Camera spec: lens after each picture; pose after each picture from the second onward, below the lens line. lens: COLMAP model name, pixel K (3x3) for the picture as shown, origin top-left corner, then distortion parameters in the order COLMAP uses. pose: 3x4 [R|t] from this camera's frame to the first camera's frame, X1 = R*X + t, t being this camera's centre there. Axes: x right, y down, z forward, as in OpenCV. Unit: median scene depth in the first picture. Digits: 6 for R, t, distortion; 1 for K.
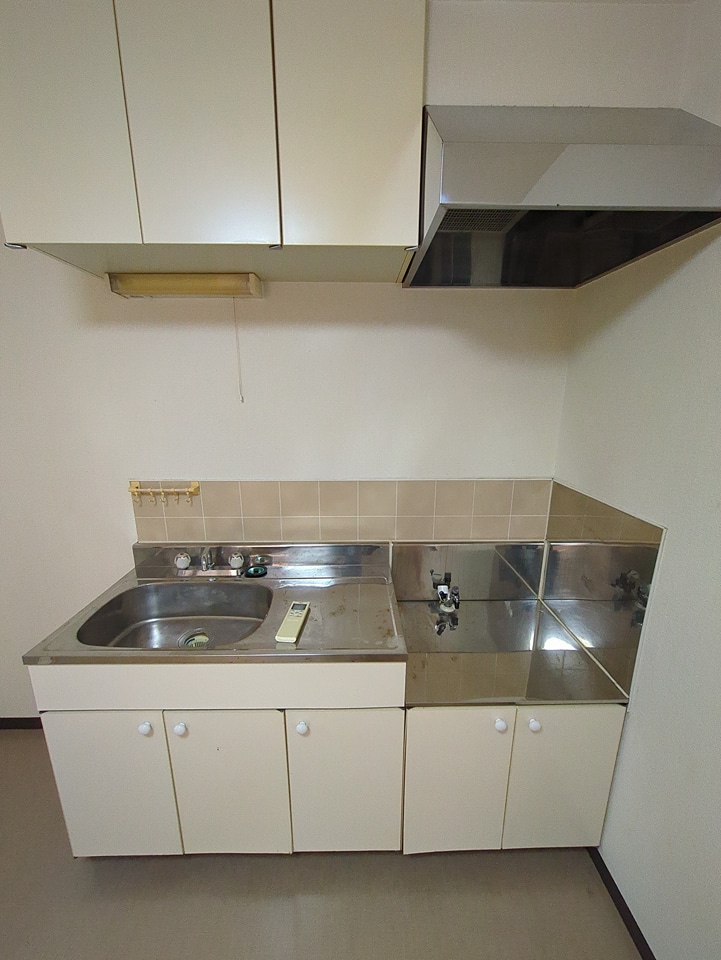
lens RADIAL K [[376.1, 0, 358.7], [0, 376.1, 483.3], [0, 0, 1]] dist [-0.002863, -0.000271]
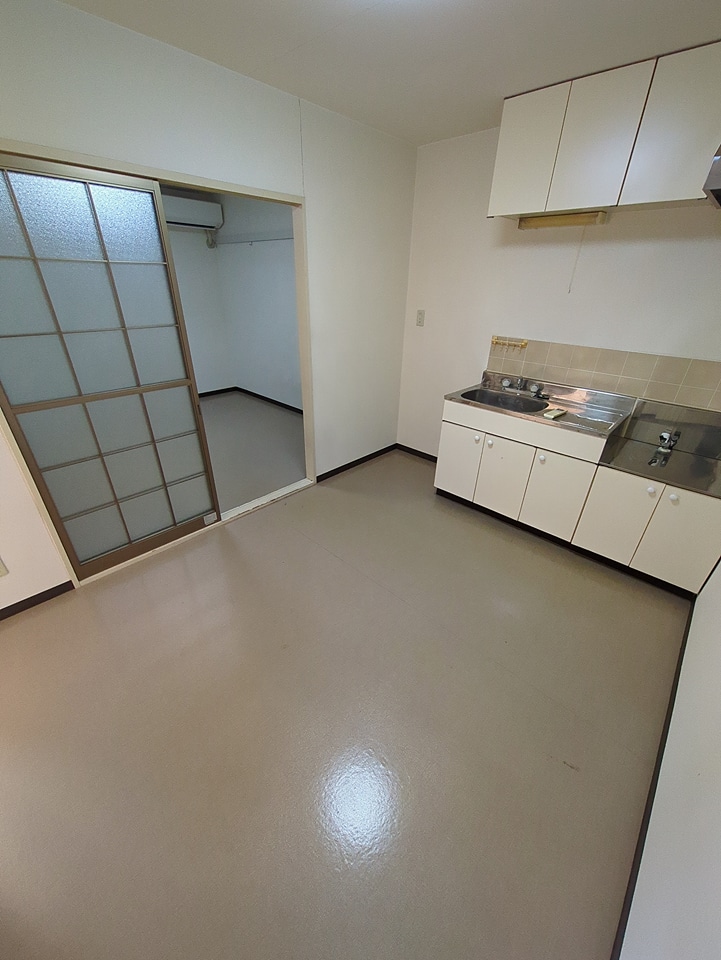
lens RADIAL K [[376.1, 0, 358.7], [0, 376.1, 483.3], [0, 0, 1]] dist [-0.002863, -0.000271]
pose [[0.712070, 0.348740, -0.609374, 0.342468], [-0.185697, 0.930558, 0.315560, 0.220589], [0.677106, -0.111542, 0.727383, -0.960706]]
